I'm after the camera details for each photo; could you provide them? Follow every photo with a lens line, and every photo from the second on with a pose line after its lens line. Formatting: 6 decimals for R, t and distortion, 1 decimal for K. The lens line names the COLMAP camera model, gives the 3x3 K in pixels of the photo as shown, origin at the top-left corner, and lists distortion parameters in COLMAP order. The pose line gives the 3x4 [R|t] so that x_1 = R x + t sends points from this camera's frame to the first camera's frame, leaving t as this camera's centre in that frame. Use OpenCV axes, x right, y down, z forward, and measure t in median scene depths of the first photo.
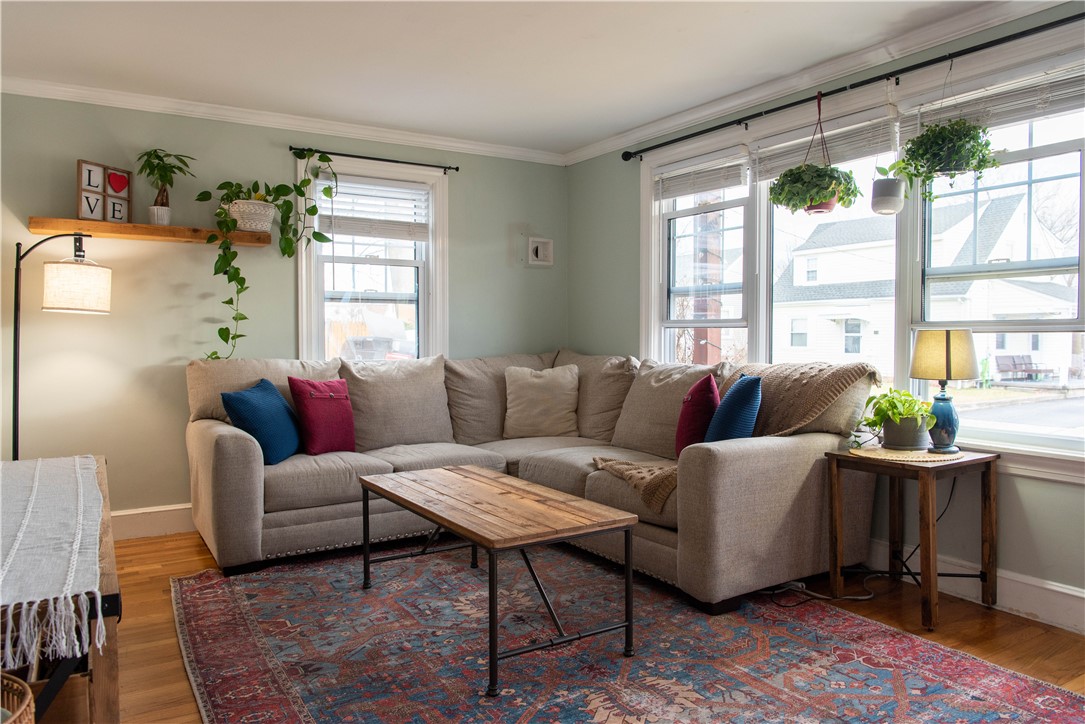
lens RADIAL K [[765.3, 0, 551.1], [0, 765.3, 357.5], [0, 0, 1]] dist [-0.012019, -0.005696]
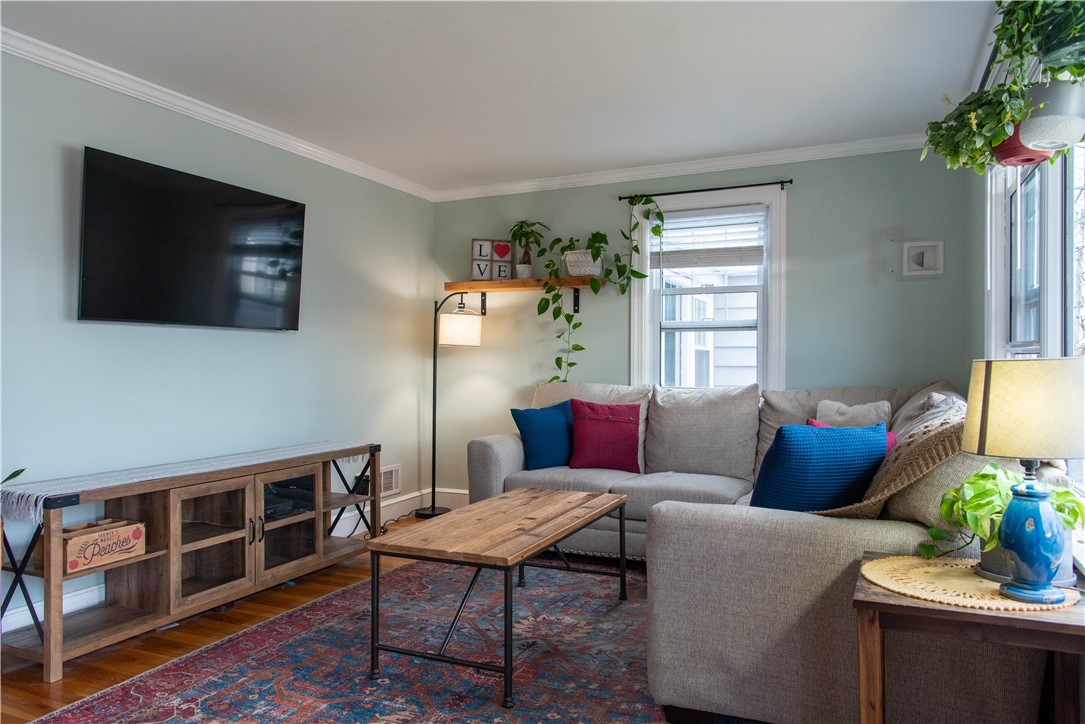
lens RADIAL K [[749.2, 0, 548.1], [0, 749.2, 361.8], [0, 0, 1]] dist [0.007049, -0.005467]
pose [[0.542265, 0.002467, -0.840204, 0.587650], [-0.023809, 0.999639, -0.012432, -0.016148], [0.839870, 0.026746, 0.542128, 0.342476]]
